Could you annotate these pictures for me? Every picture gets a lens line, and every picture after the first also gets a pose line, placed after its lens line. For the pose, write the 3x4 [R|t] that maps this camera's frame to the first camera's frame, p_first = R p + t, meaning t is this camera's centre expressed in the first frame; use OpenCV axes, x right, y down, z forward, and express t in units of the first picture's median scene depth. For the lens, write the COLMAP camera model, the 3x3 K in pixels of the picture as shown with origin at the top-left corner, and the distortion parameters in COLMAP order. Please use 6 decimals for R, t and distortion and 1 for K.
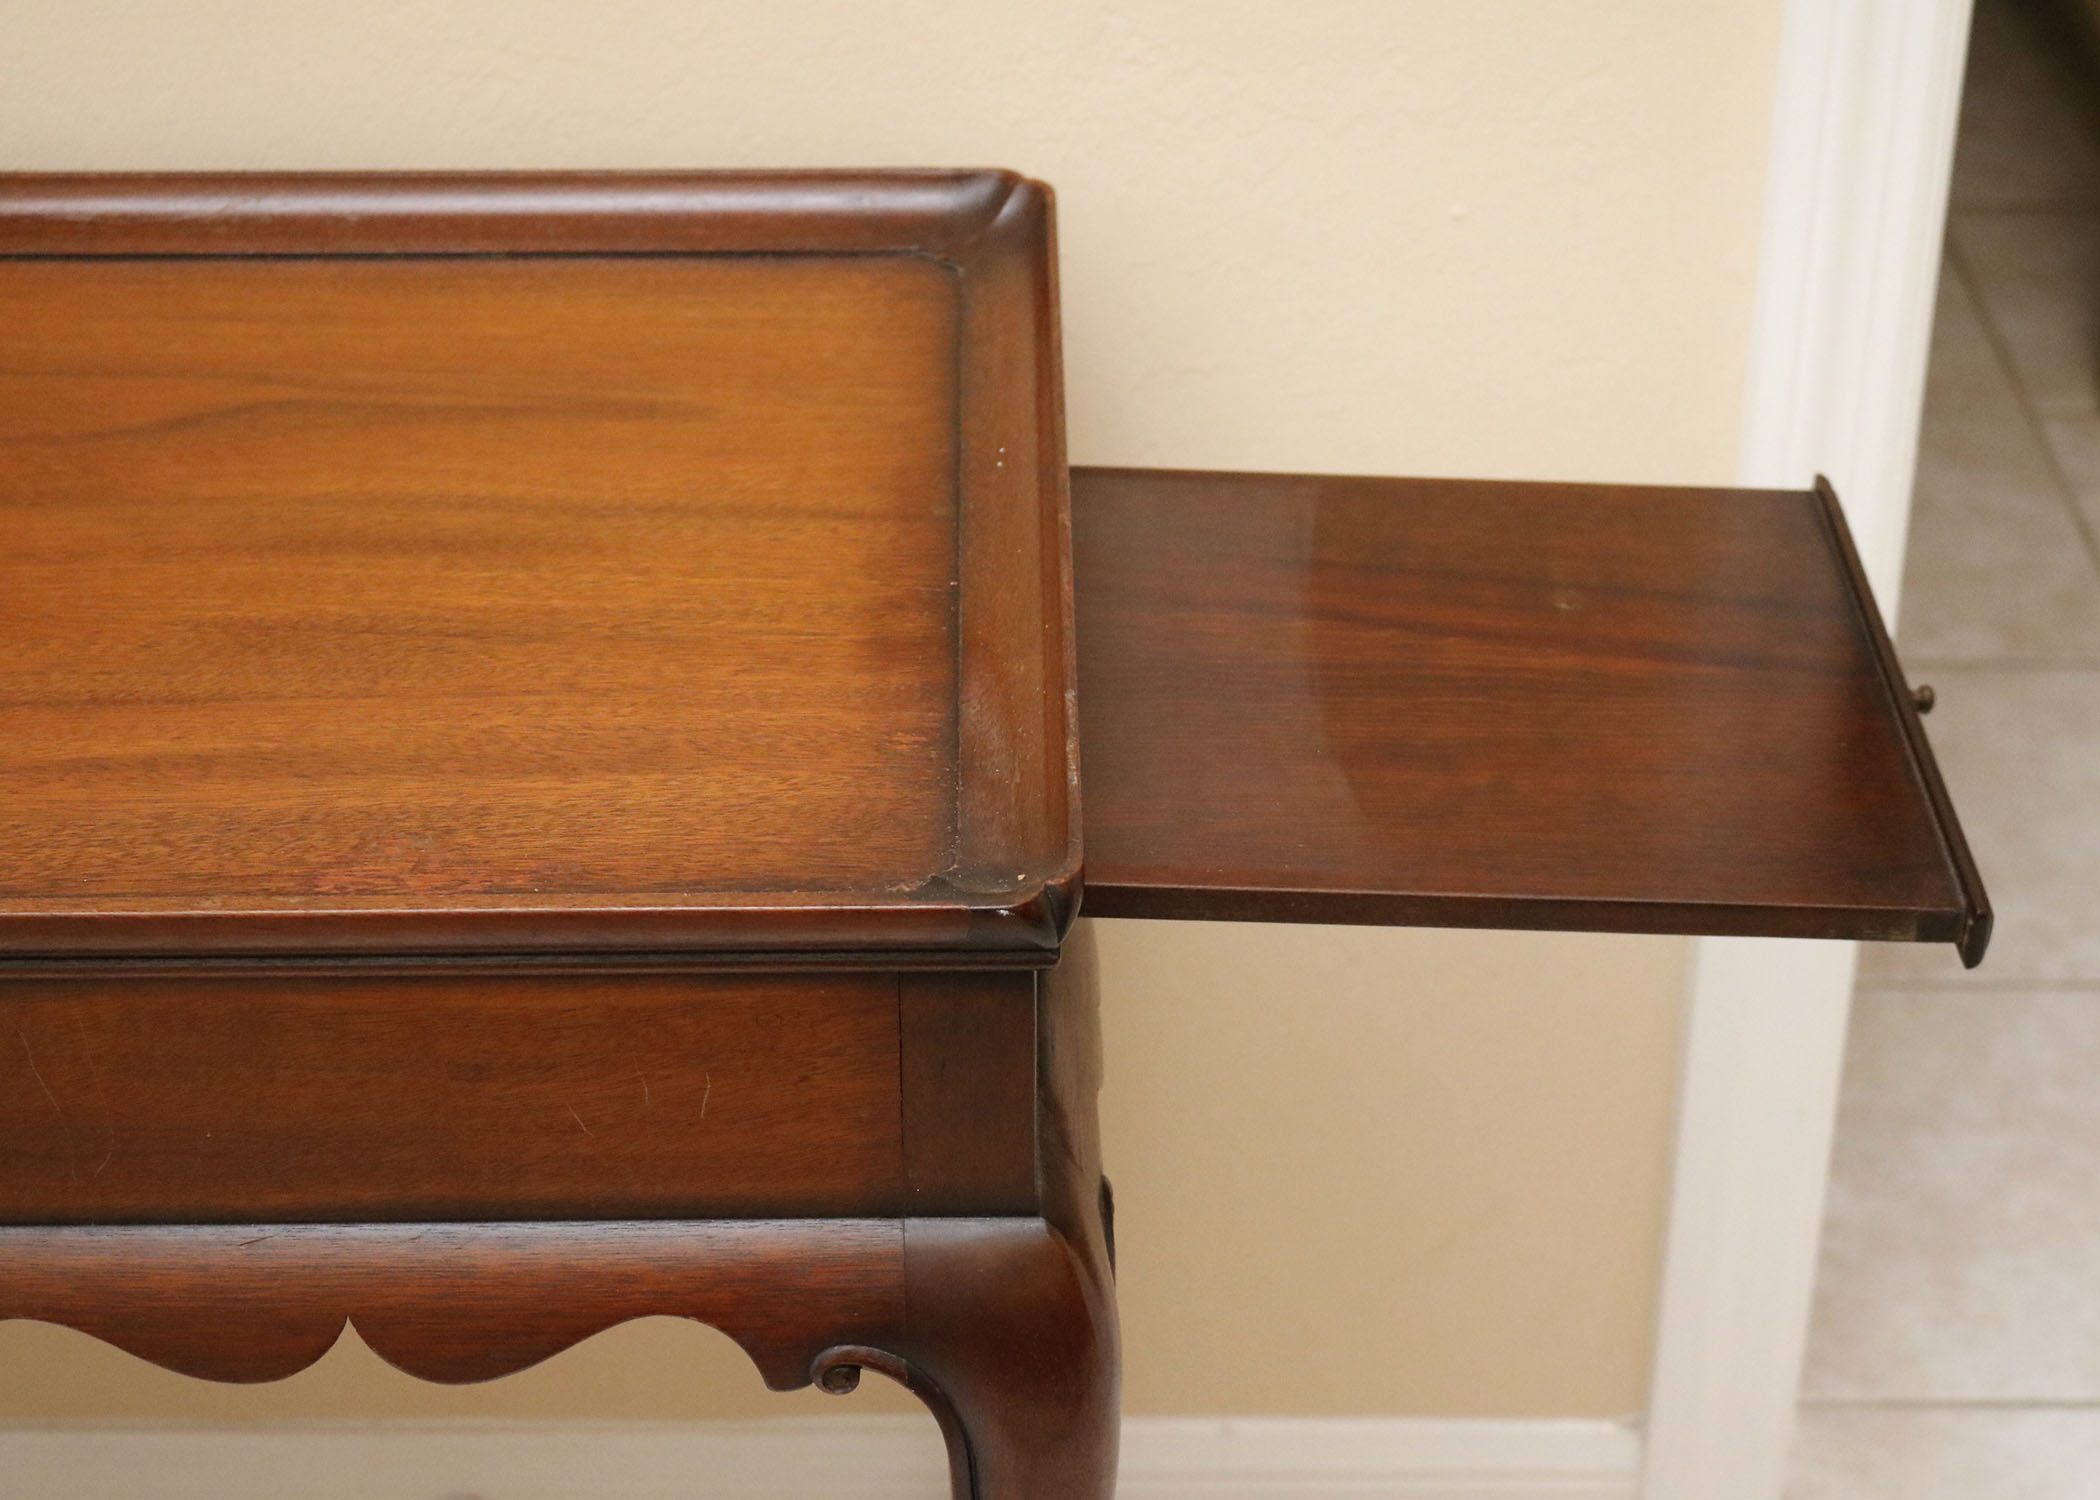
lens RADIAL K [[3962.2, 0, 1089.6], [0, 3962.2, 803.4], [0, 0, 1]] dist [-0.016281, 0.000000]
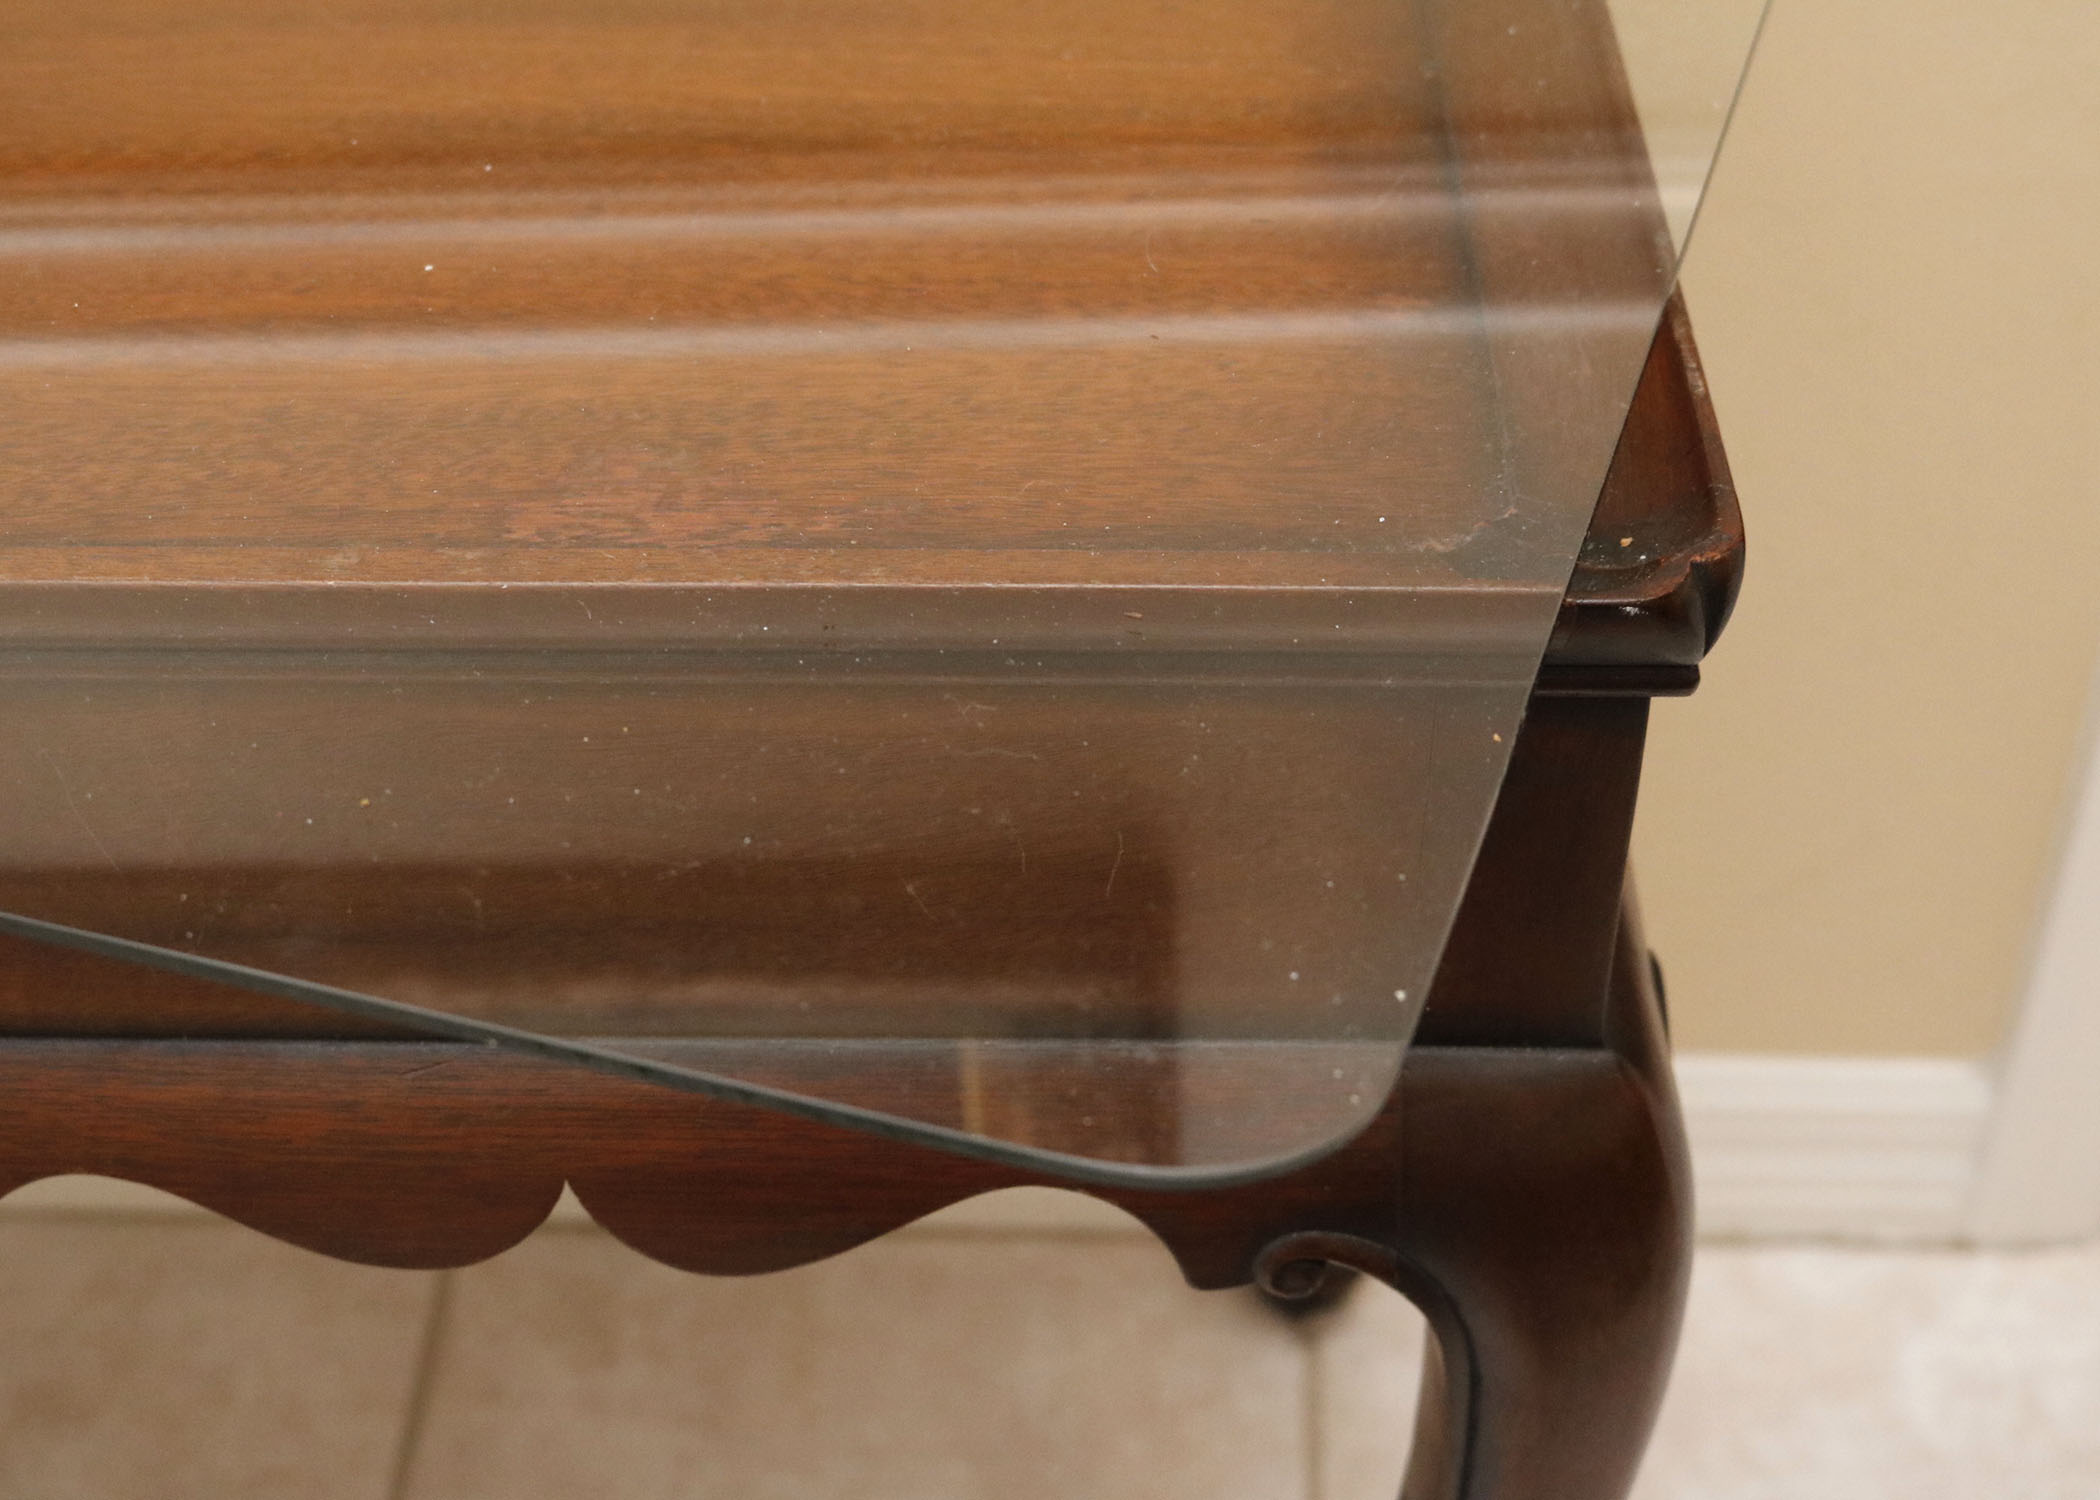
lens RADIAL K [[3091.3, 0, 1038.2], [0, 3091.3, 900.1], [0, 0, 1]] dist [-0.061223, 0.000000]
pose [[0.999065, 0.019671, -0.038496, -0.089456], [-0.012444, 0.983646, 0.179680, -0.010525], [0.041401, -0.179033, 0.982972, 0.503312]]
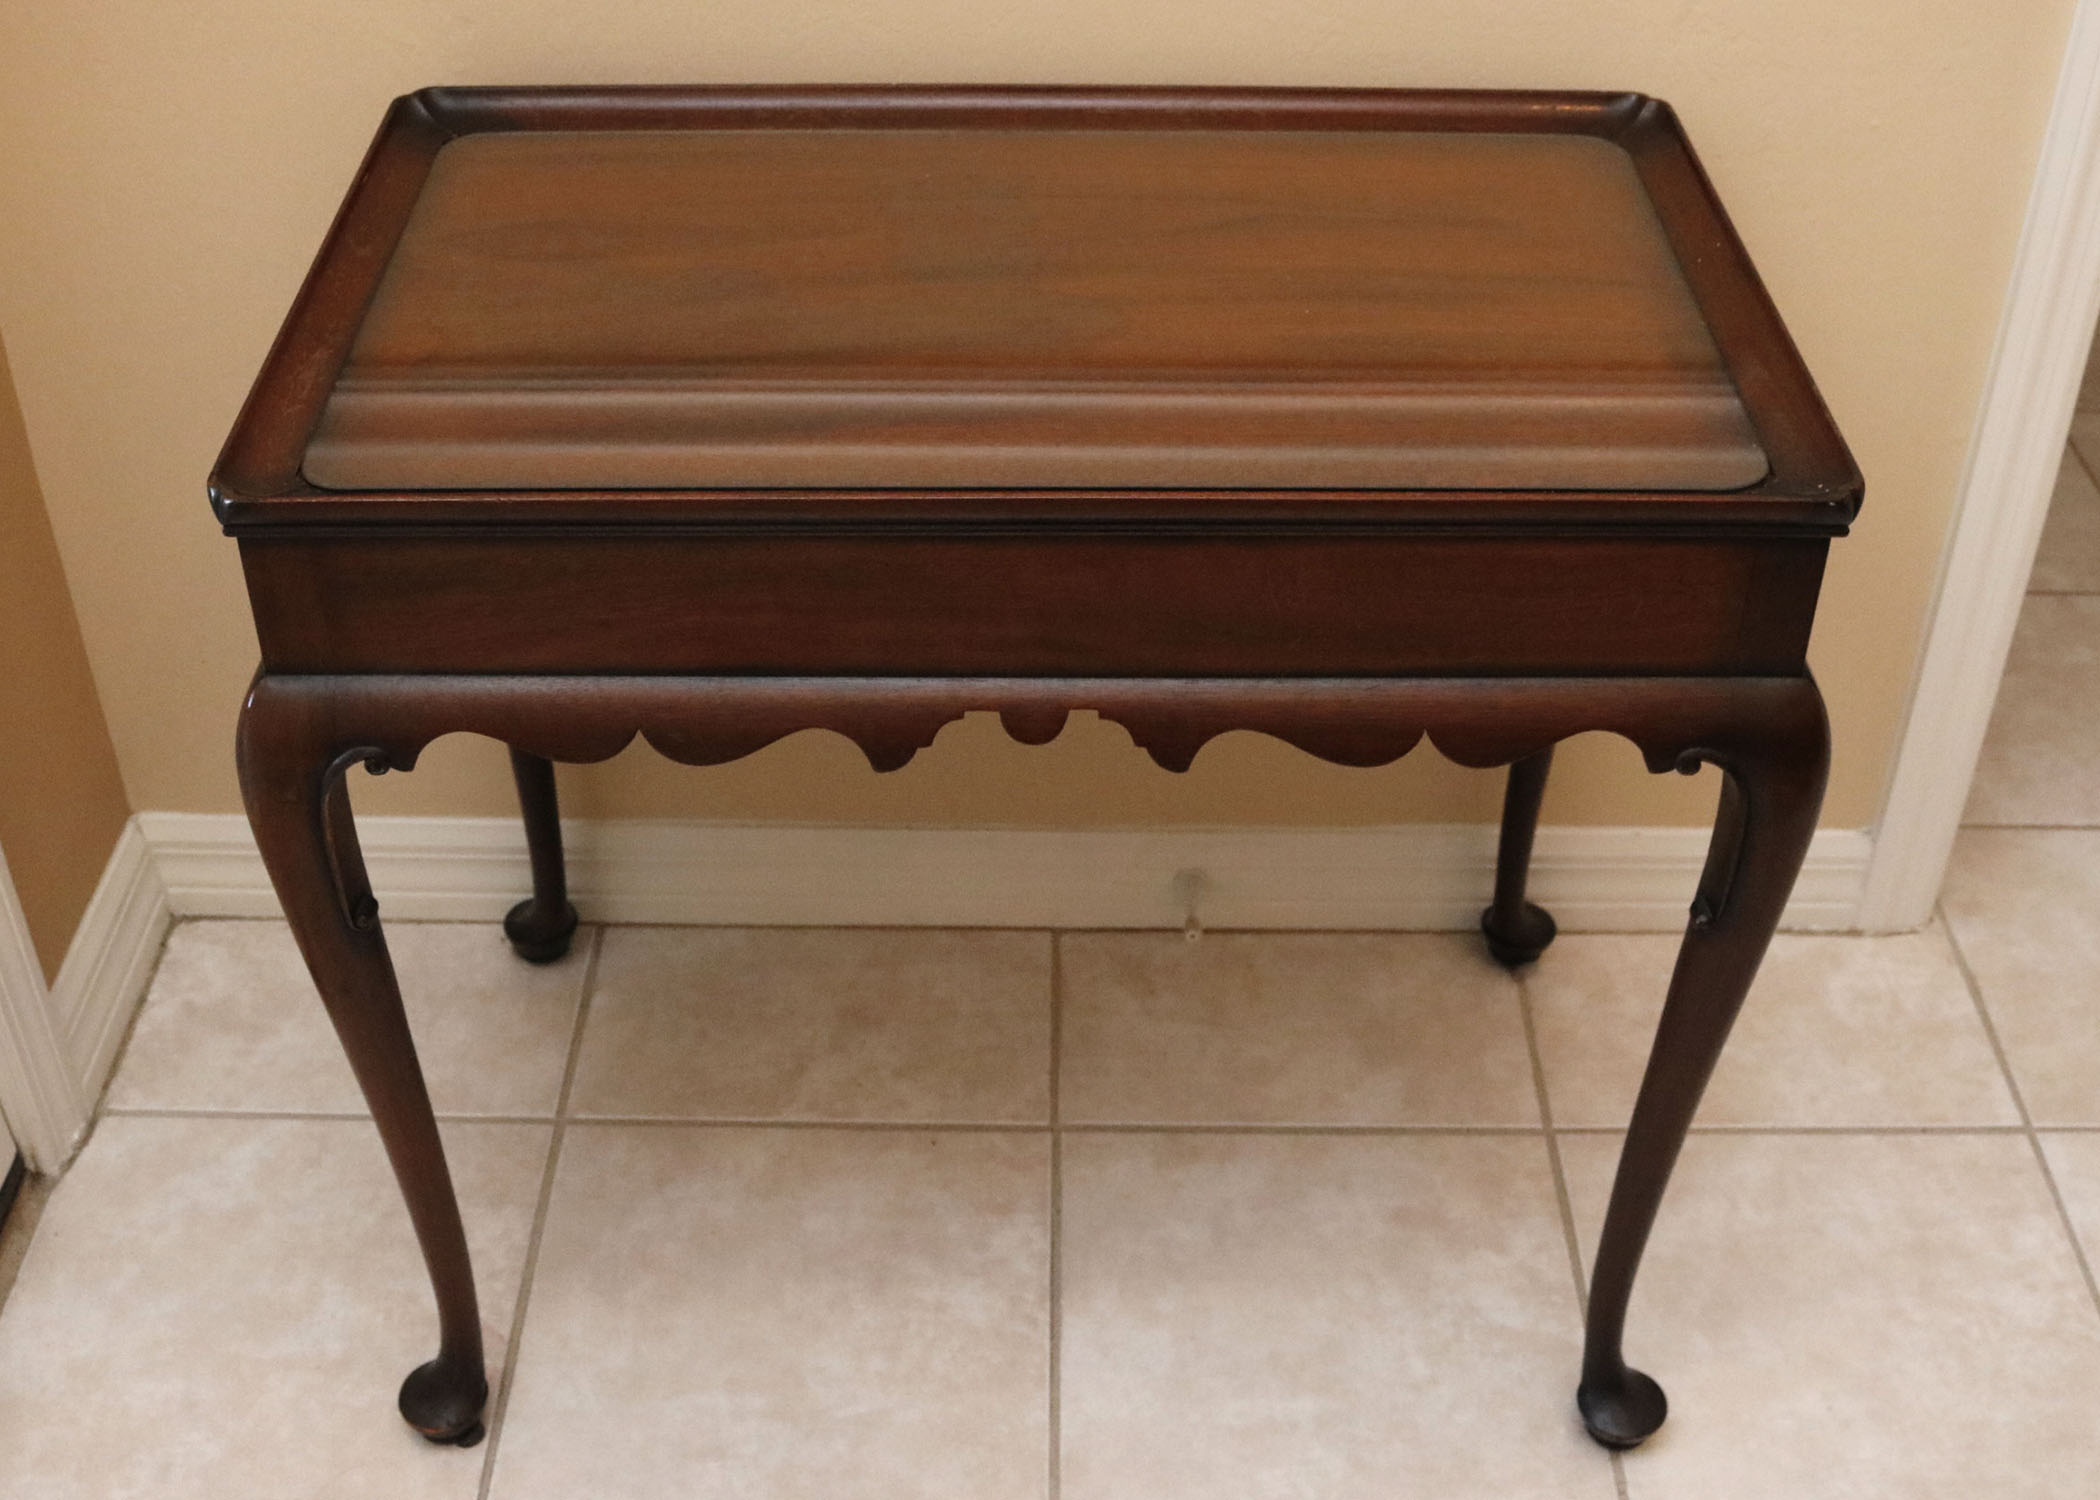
lens RADIAL K [[2450.9, 0, 1033.1], [0, 2450.9, 766.9], [0, 0, 1]] dist [-0.139632, 0.000000]
pose [[0.999668, 0.008038, -0.024496, -0.338683], [-0.005451, 0.994569, 0.103936, 0.032912], [0.025199, -0.103768, 0.994282, -0.102583]]
